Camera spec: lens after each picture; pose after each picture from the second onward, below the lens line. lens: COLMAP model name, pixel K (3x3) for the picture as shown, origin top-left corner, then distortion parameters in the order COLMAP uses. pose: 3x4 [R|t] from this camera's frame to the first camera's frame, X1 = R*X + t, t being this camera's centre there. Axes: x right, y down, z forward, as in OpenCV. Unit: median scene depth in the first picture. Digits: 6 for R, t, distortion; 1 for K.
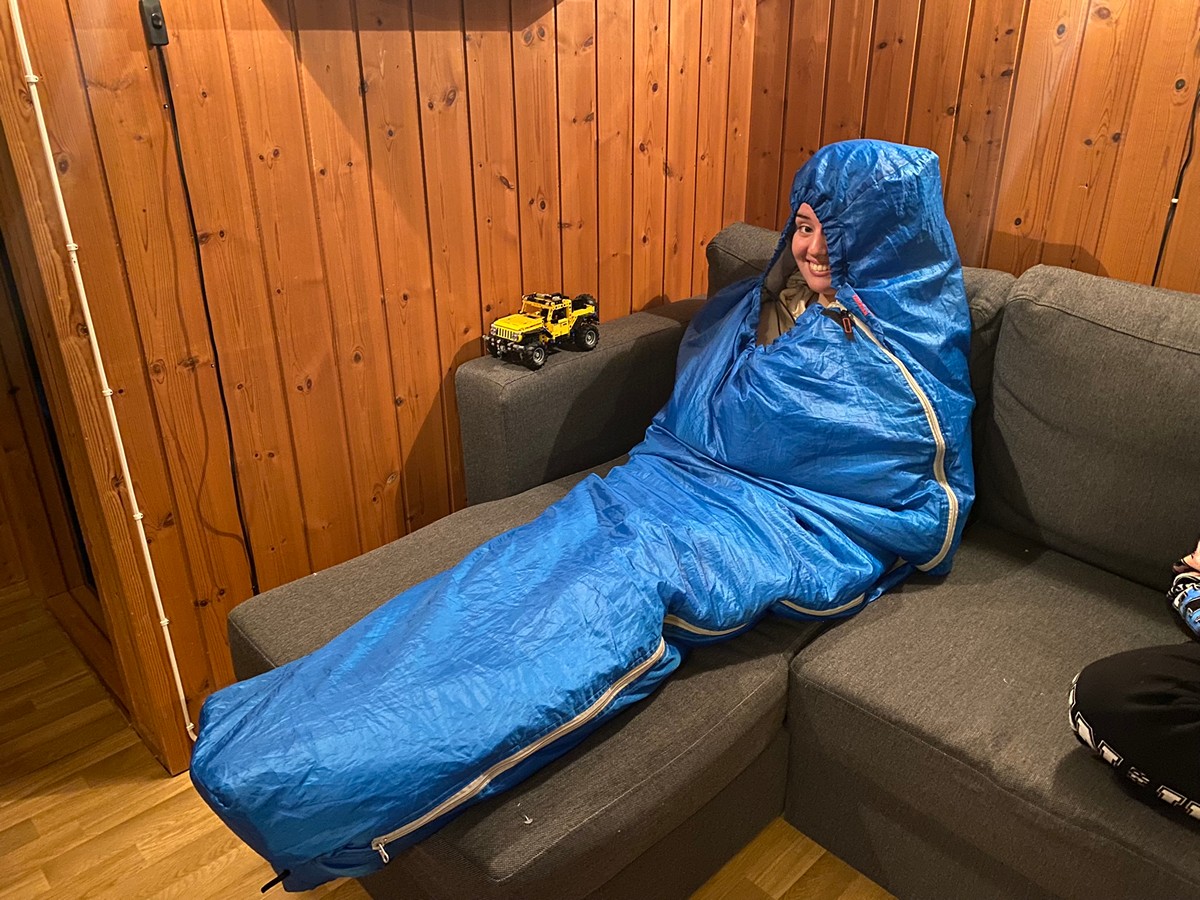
lens RADIAL K [[919.4, 0, 603.8], [0, 919.4, 457.8], [0, 0, 1]] dist [0.001046, -0.001667]
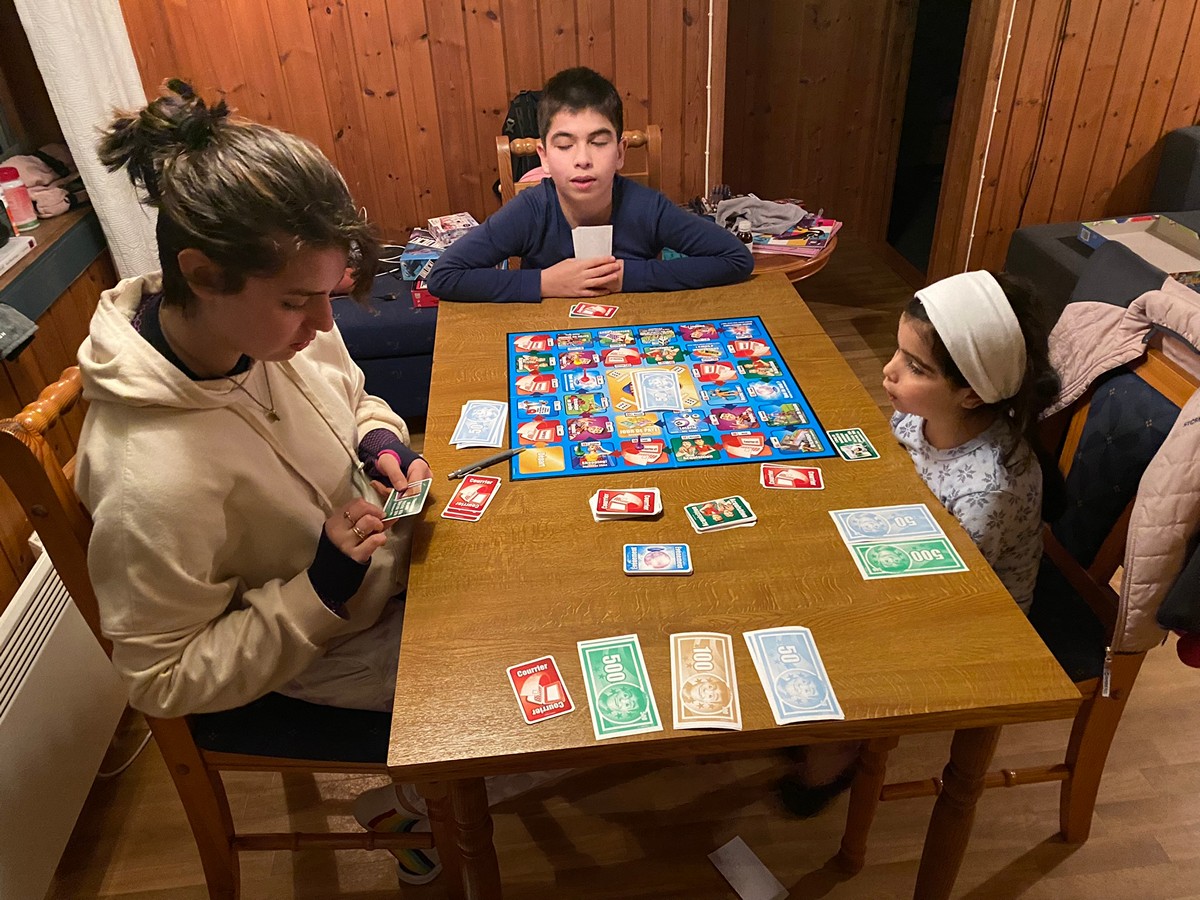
lens RADIAL K [[919.4, 0, 595.6], [0, 919.4, 451.5], [0, 0, 1]] dist [0.001046, -0.001667]
pose [[0.798994, 0.304092, -0.518784, 0.047436], [-0.206452, 0.948994, 0.238302, 0.280150], [0.564789, -0.083298, 0.821021, -1.031650]]
